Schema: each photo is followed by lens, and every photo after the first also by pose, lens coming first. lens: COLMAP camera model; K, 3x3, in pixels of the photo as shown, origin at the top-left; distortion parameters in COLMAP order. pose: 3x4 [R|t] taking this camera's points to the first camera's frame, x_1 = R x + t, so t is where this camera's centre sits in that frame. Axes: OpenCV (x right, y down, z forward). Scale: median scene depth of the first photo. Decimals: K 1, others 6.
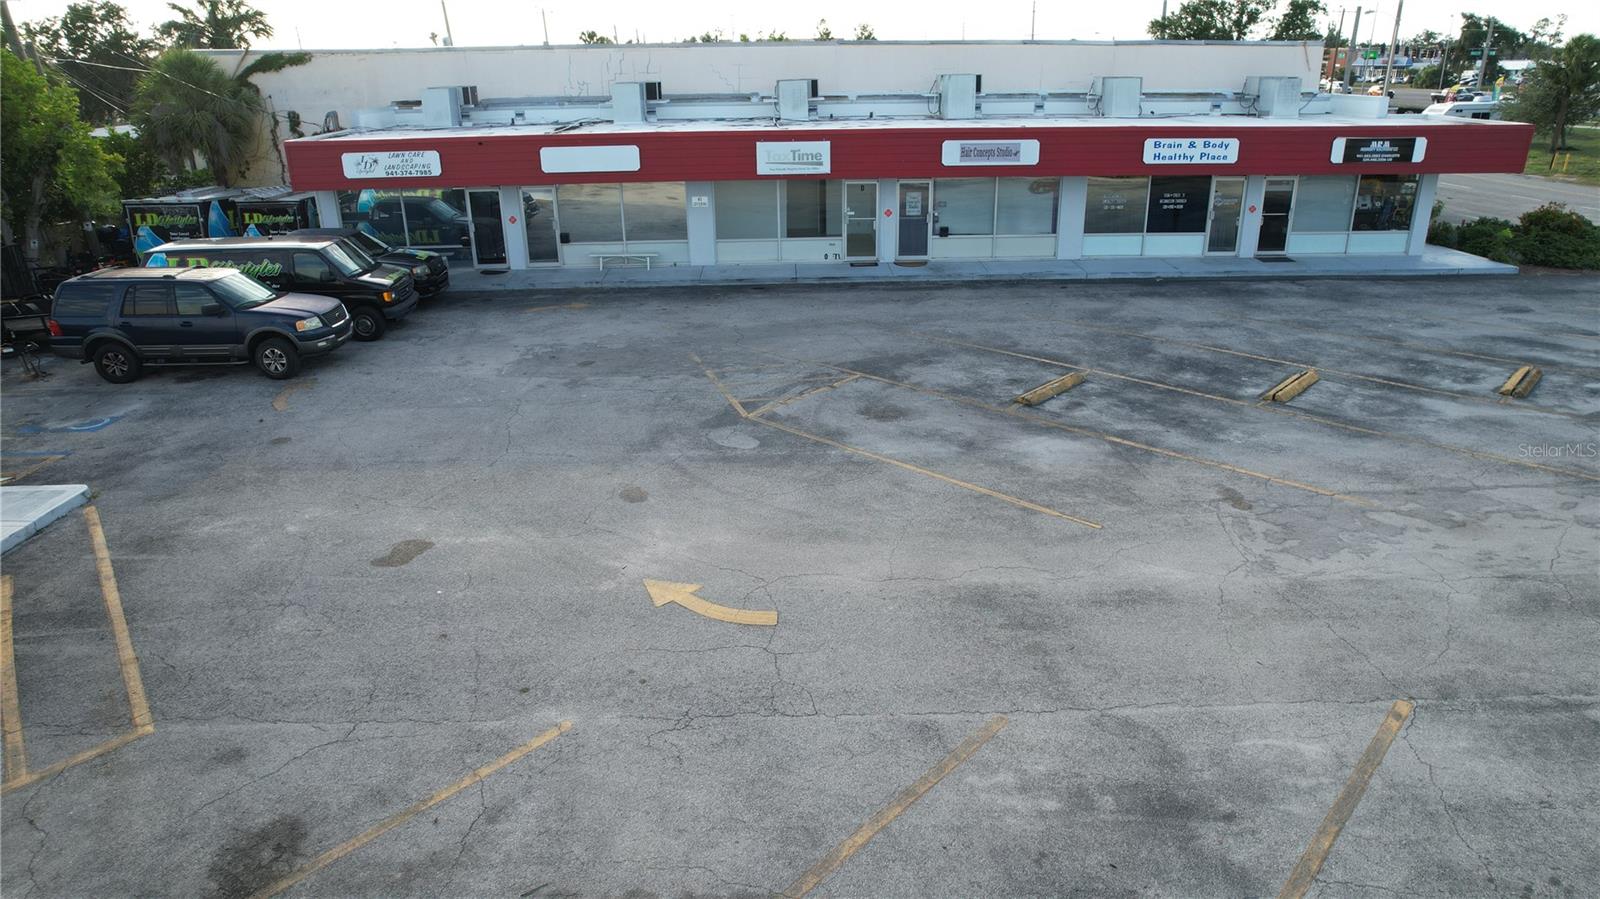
lens RADIAL K [[1020.1, 0, 812.8], [0, 1020.1, 453.7], [0, 0, 1]] dist [-0.080030, 0.071336]
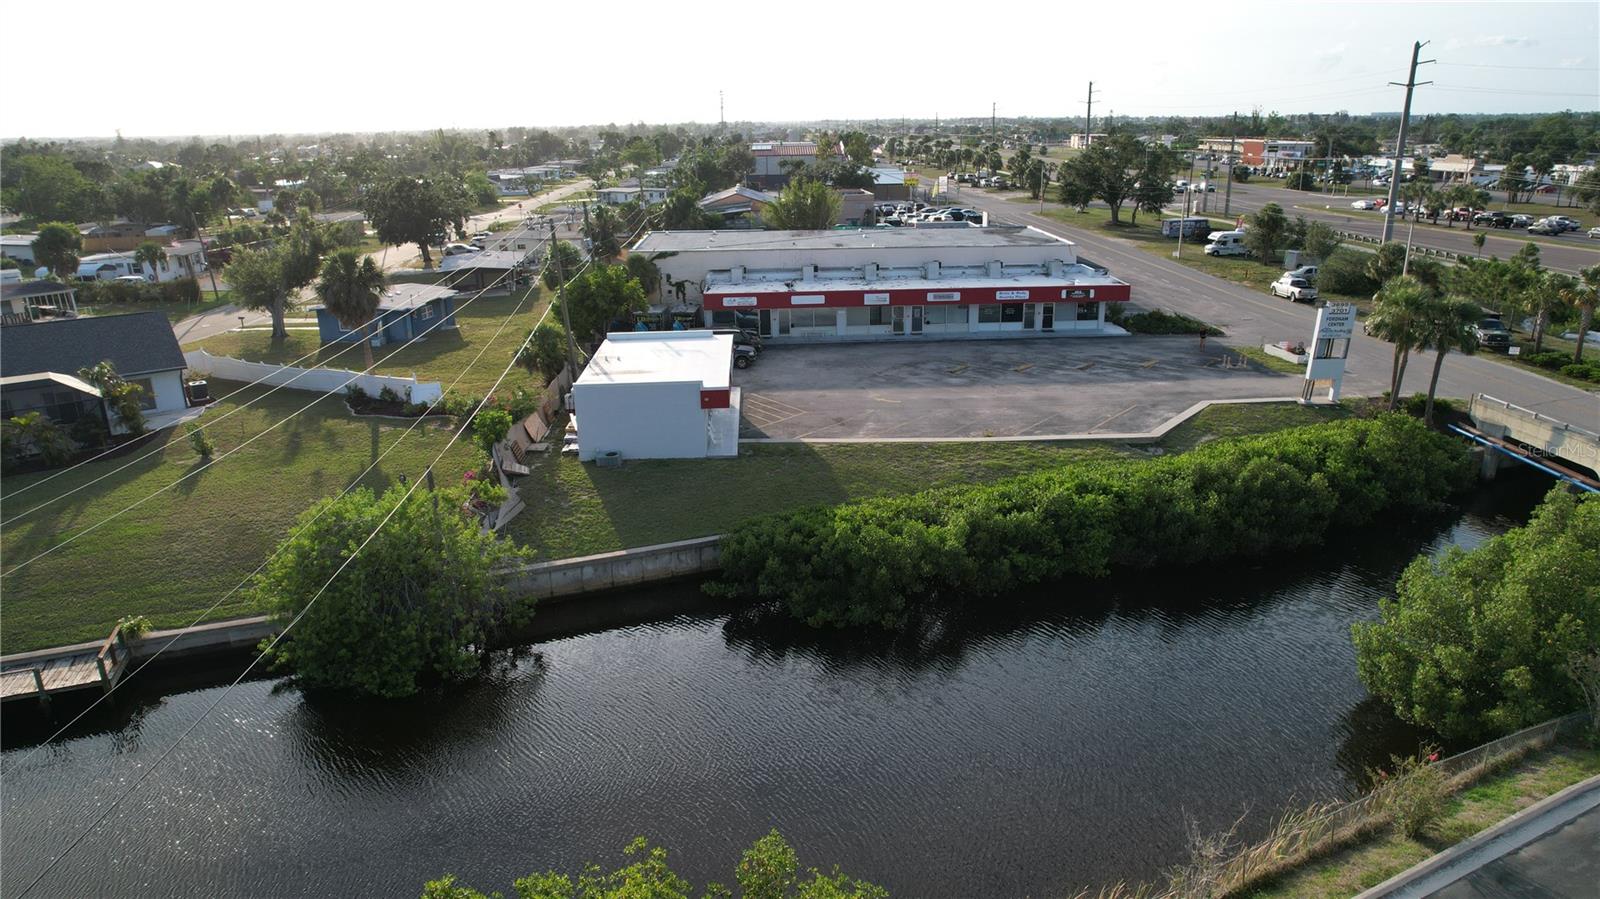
lens RADIAL K [[1020.1, 0, 812.8], [0, 1020.1, 453.7], [0, 0, 1]] dist [-0.080030, 0.071336]
pose [[0.999761, -0.009415, 0.019713, -0.273177], [0.010485, 0.998437, -0.054905, 0.323390], [-0.019166, 0.055098, 0.998297, -1.961213]]
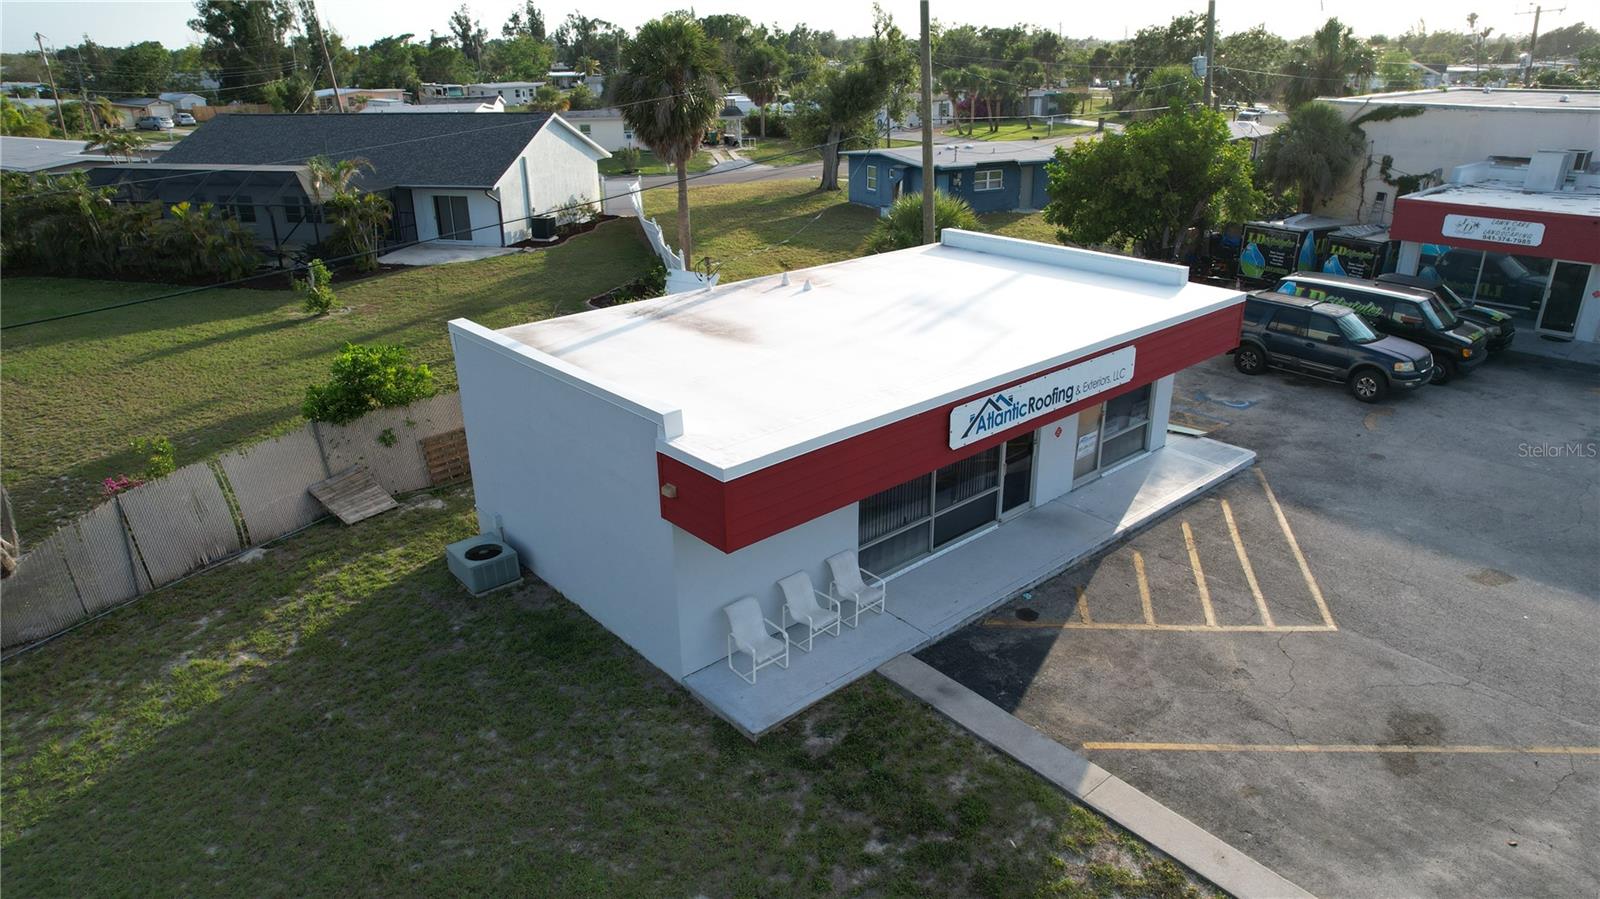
lens RADIAL K [[1020.1, 0, 812.8], [0, 1020.1, 453.7], [0, 0, 1]] dist [-0.080030, 0.071336]
pose [[0.643748, 0.294554, -0.706276, -0.046967], [-0.276890, 0.950073, 0.143853, -0.000097], [0.713387, 0.102955, 0.693167, -0.293954]]
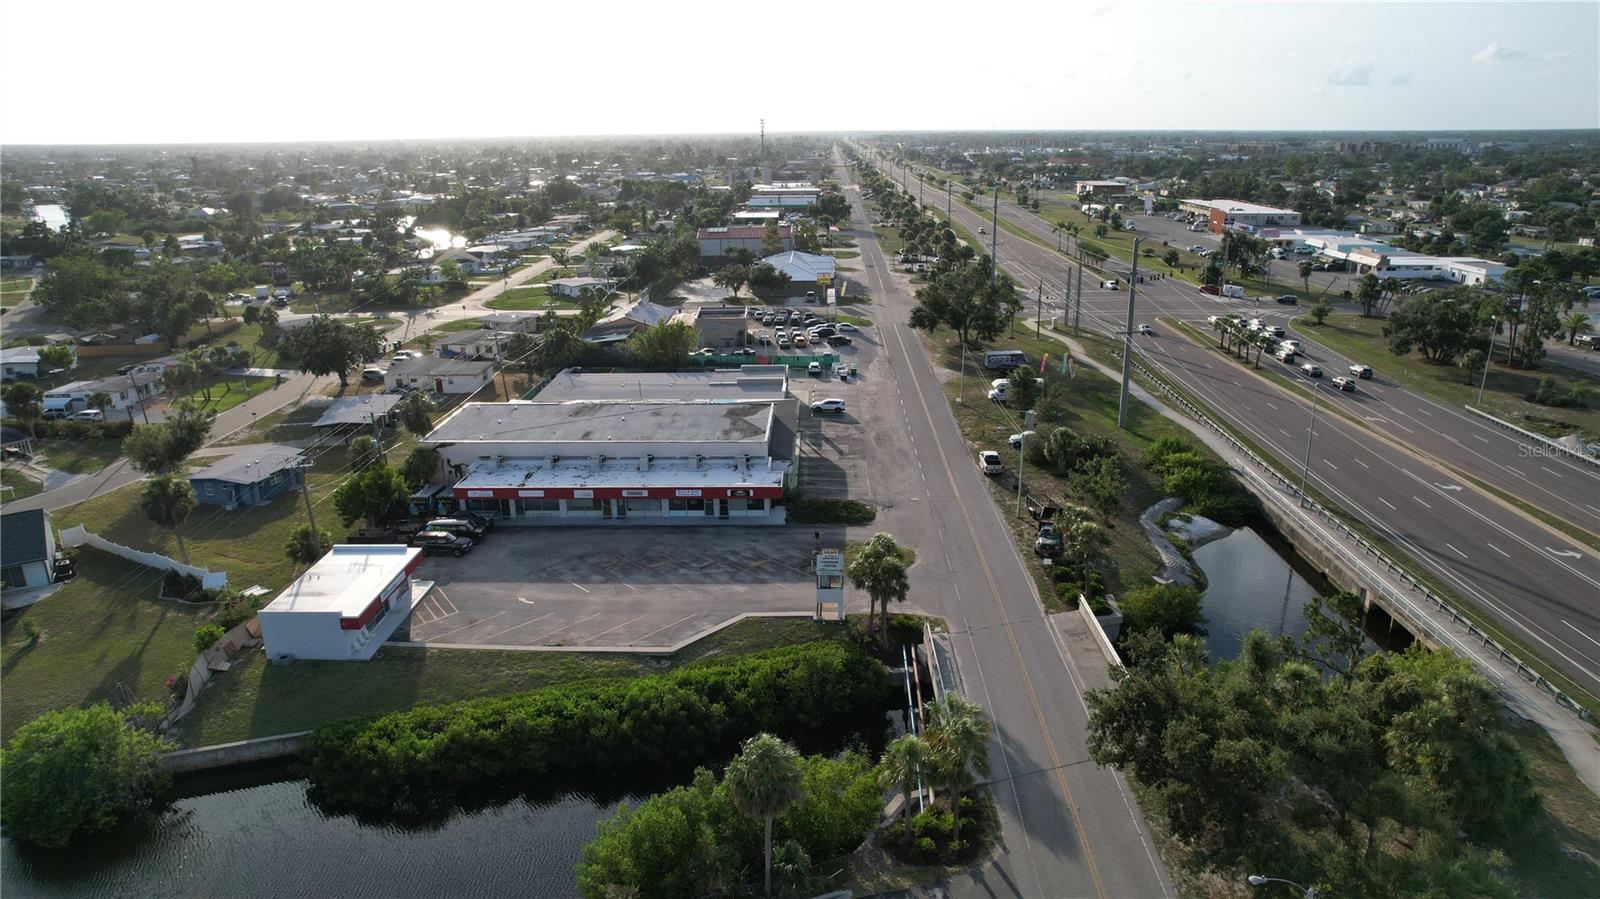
lens RADIAL K [[1020.1, 0, 812.8], [0, 1020.1, 453.7], [0, 0, 1]] dist [-0.080030, 0.071336]
pose [[0.999012, 0.016722, -0.041179, 1.025350], [-0.019218, 0.997955, -0.060967, -0.231776], [0.040076, 0.061698, 0.997290, -2.868429]]
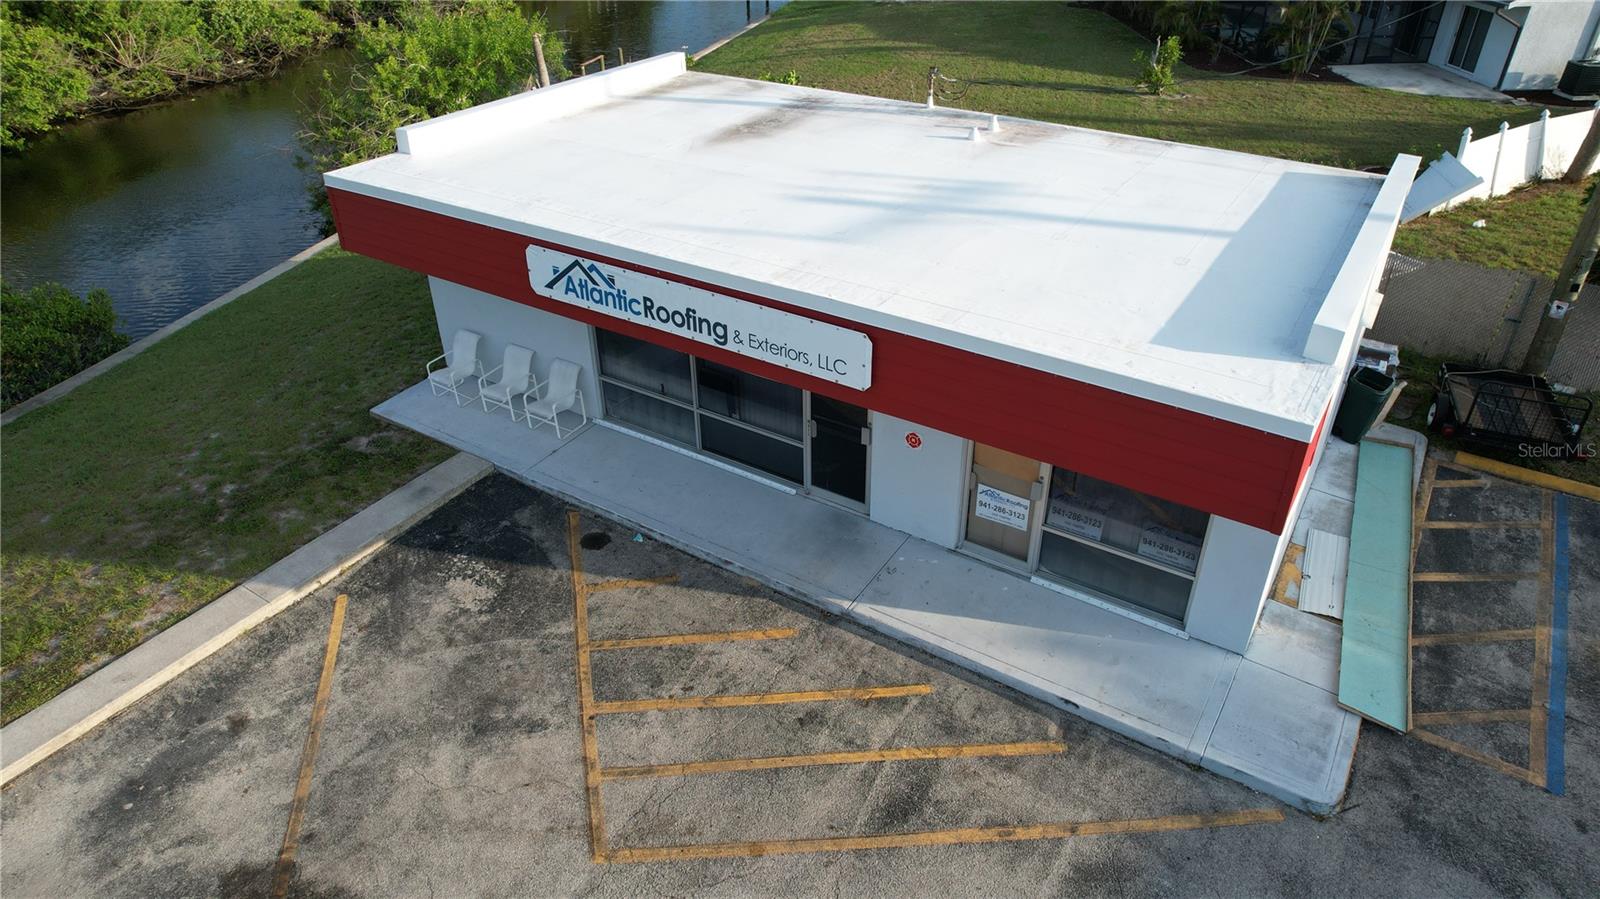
lens RADIAL K [[1020.1, 0, 812.8], [0, 1020.1, 453.7], [0, 0, 1]] dist [-0.080030, 0.071336]
pose [[-0.566060, 0.455531, -0.687071, -0.104470], [-0.289695, 0.670376, 0.683135, -0.261215], [0.771785, 0.585737, -0.247508, 0.423797]]
